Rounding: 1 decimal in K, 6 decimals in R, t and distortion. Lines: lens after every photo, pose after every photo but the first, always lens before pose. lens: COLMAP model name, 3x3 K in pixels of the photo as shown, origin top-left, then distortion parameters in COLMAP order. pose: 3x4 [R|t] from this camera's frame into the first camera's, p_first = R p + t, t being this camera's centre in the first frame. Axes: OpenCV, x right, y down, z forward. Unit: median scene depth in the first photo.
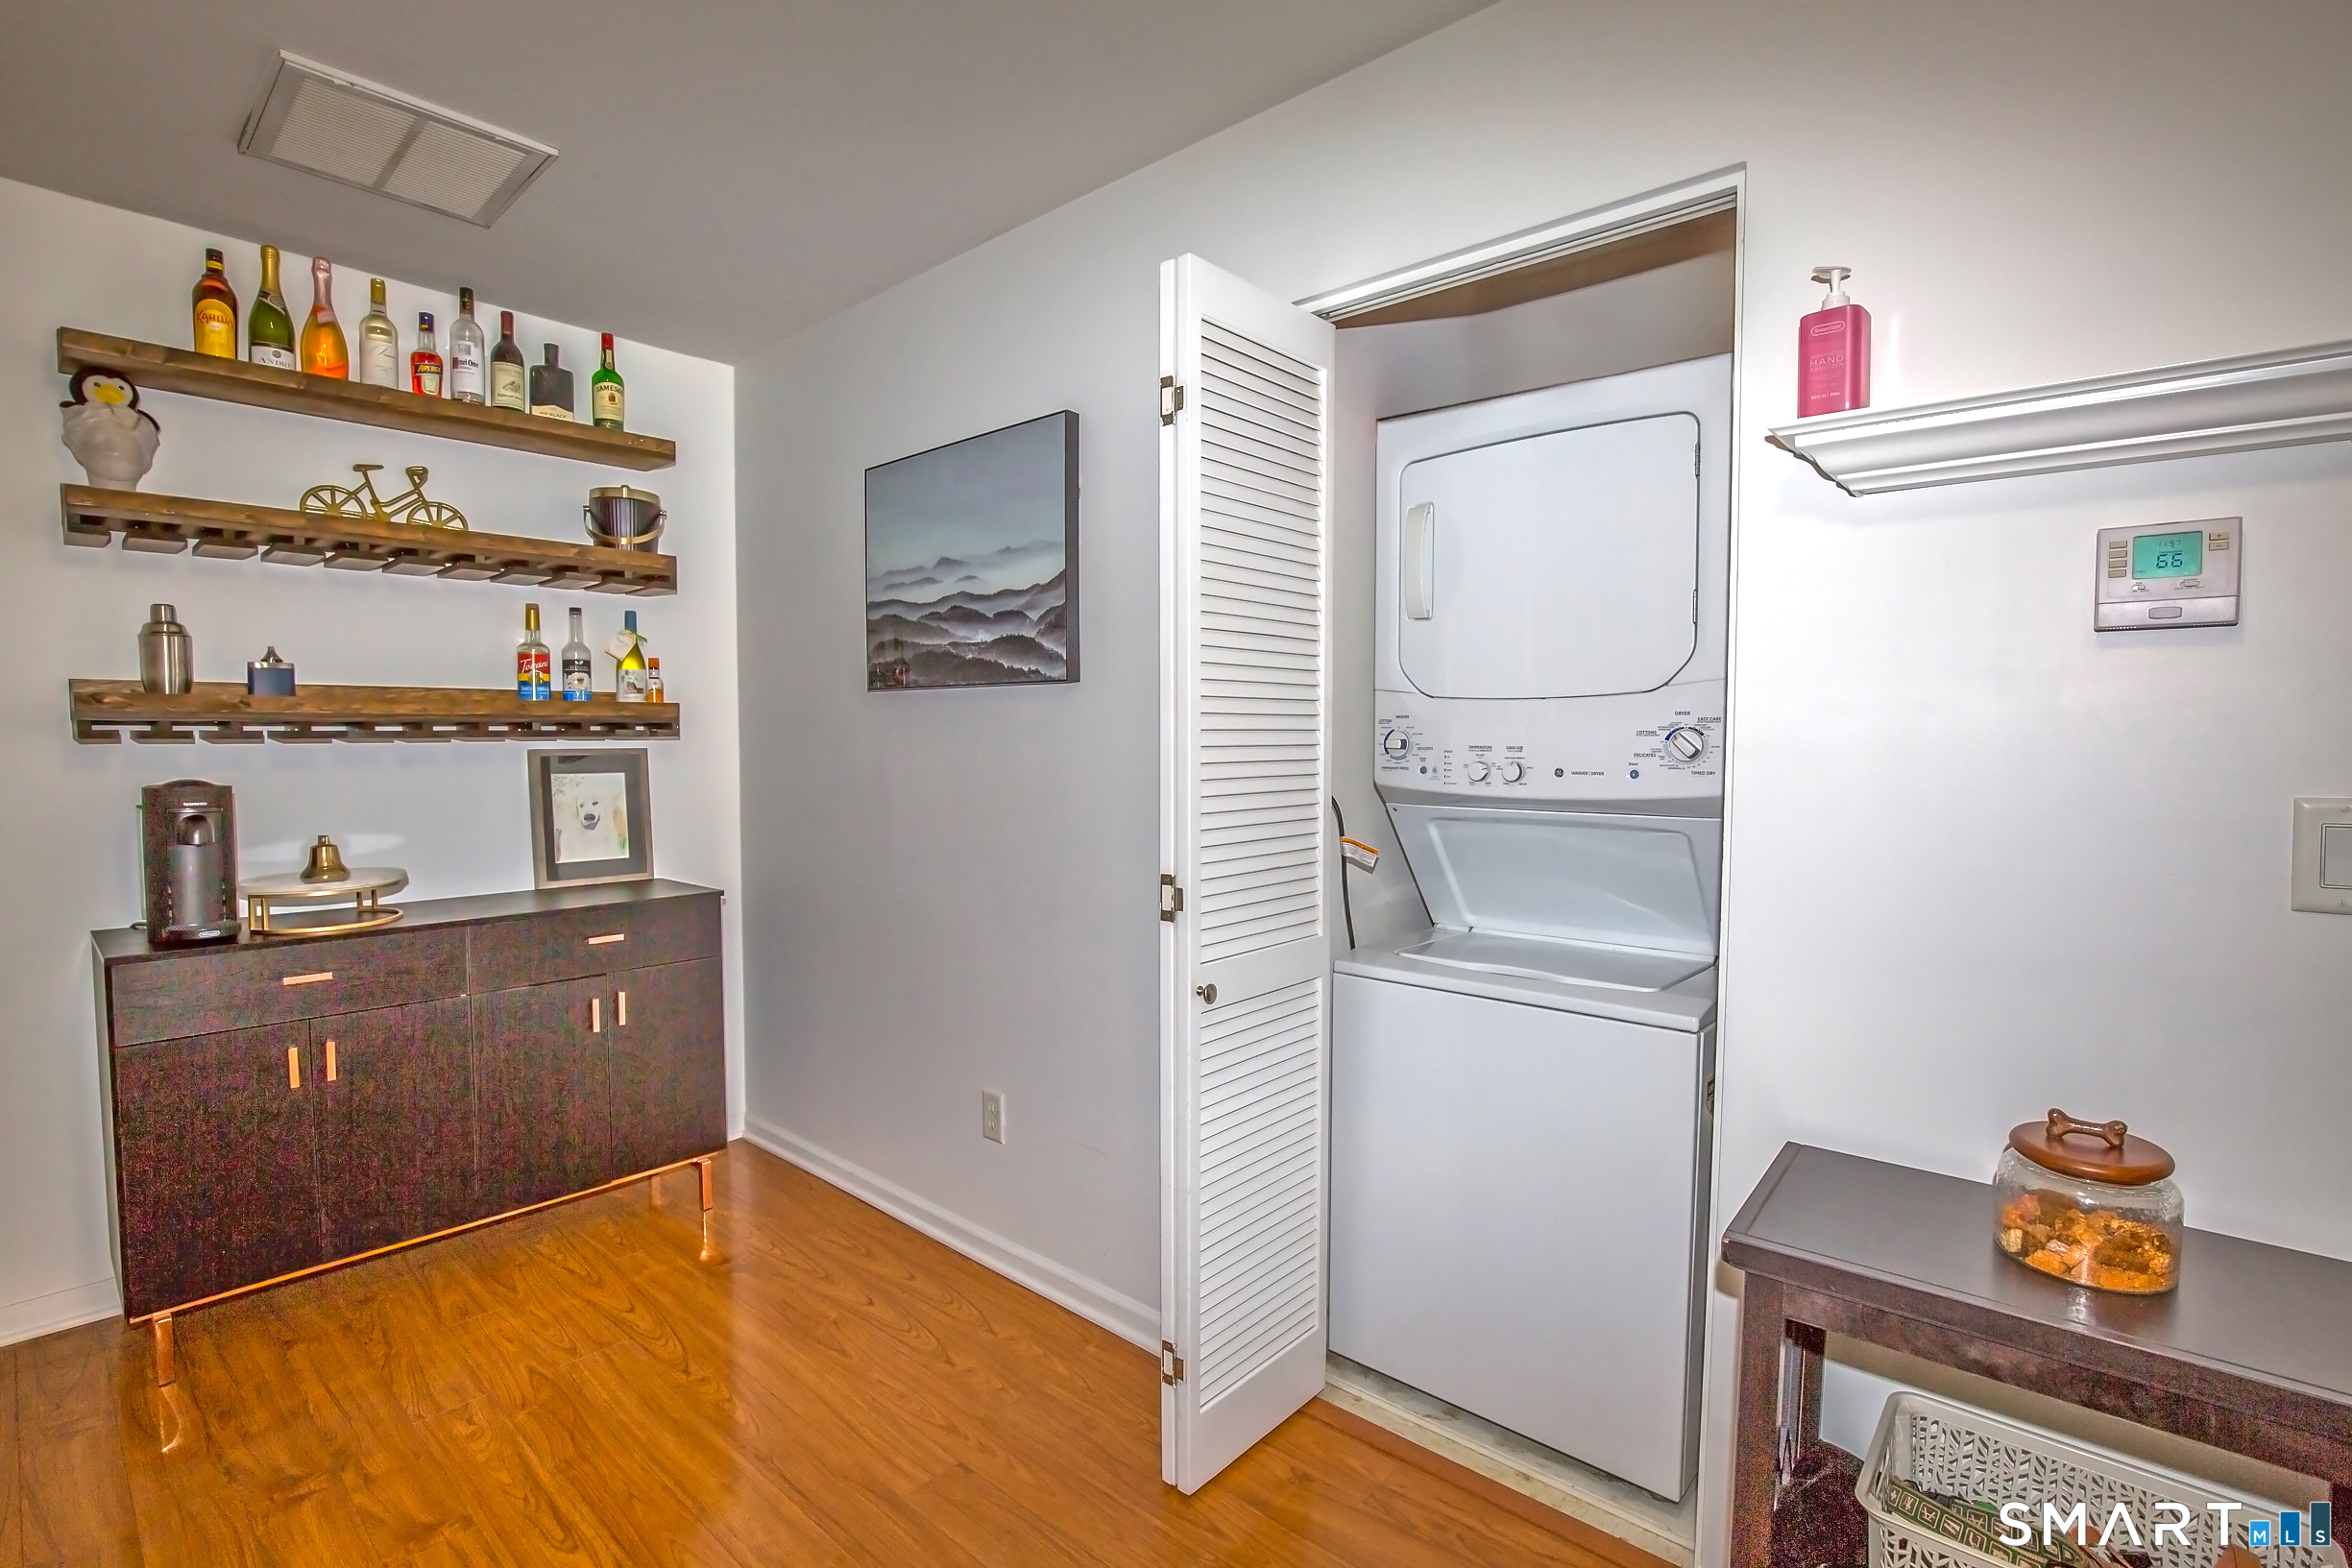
lens RADIAL K [[1084.0, 0, 1176.0], [0, 1084.0, 784.0], [0, 0, 1]] dist [-0.019061, 0.000776]
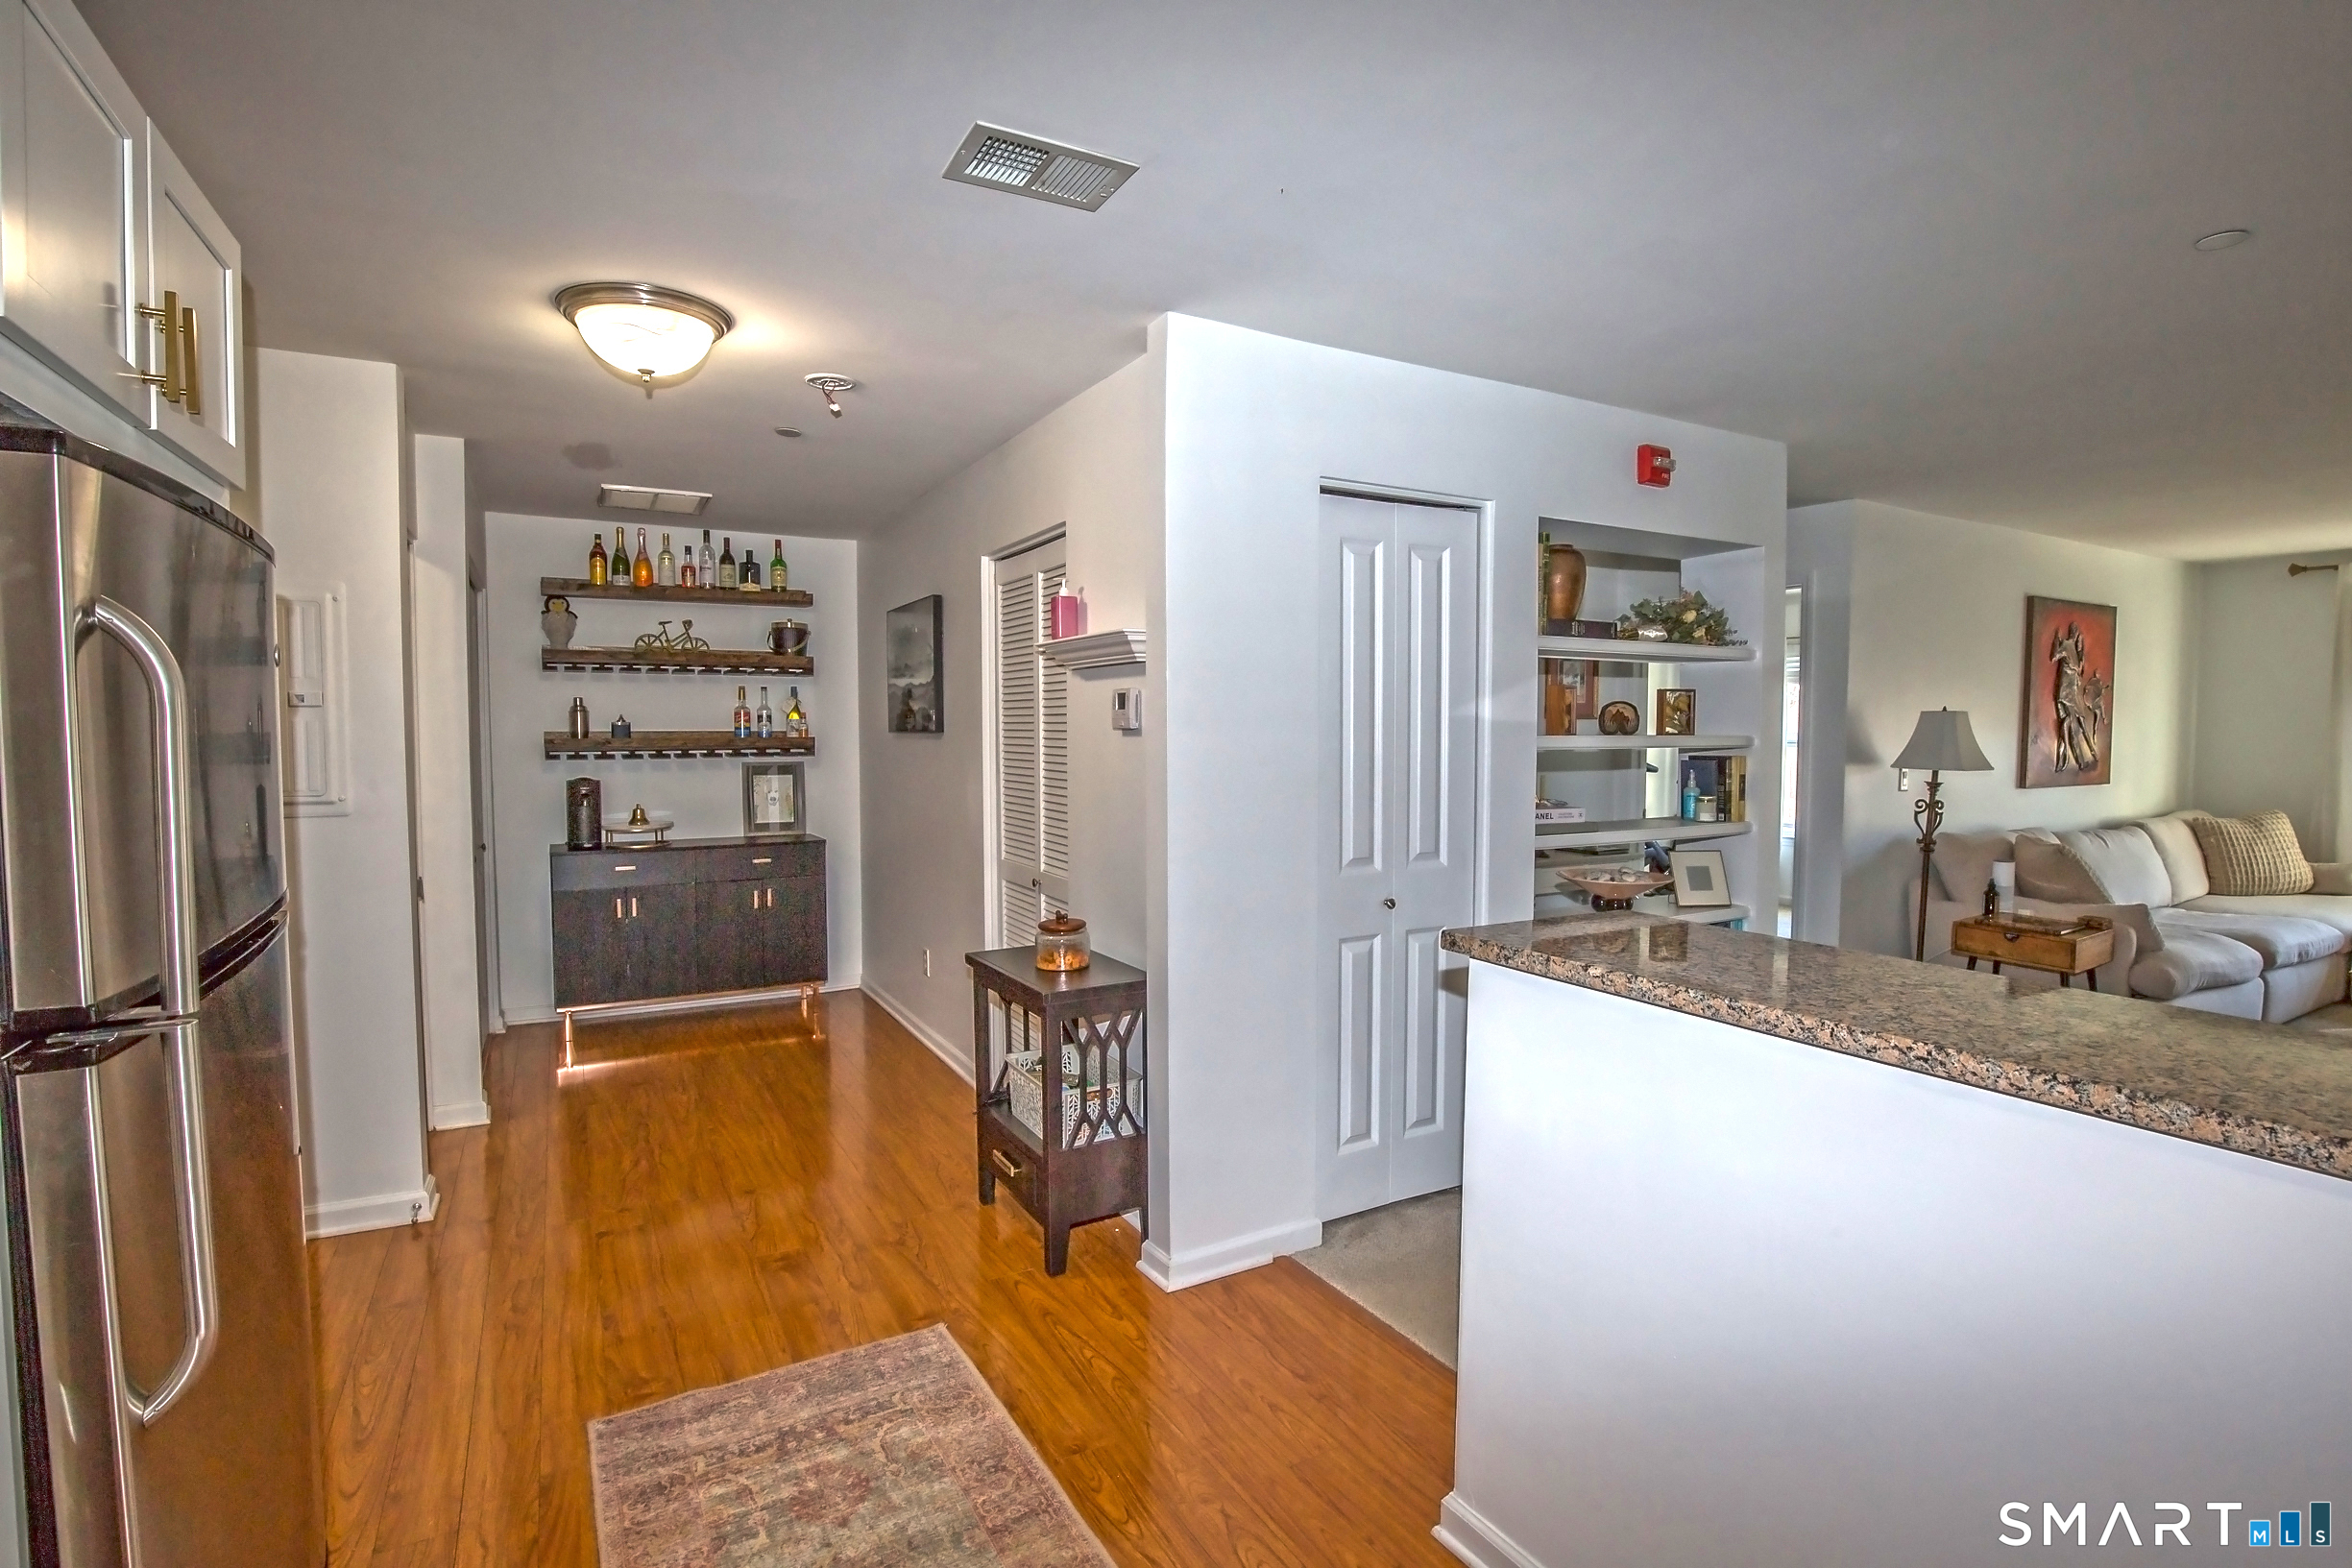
lens RADIAL K [[1111.1, 0, 1176.0], [0, 1111.1, 784.0], [0, 0, 1]] dist [-0.027269, 0.000171]
pose [[0.947463, 0.013537, -0.319578, 0.819982], [-0.014066, 0.999901, 0.000651, -0.007103], [0.319555, 0.003879, 0.947560, -0.657286]]
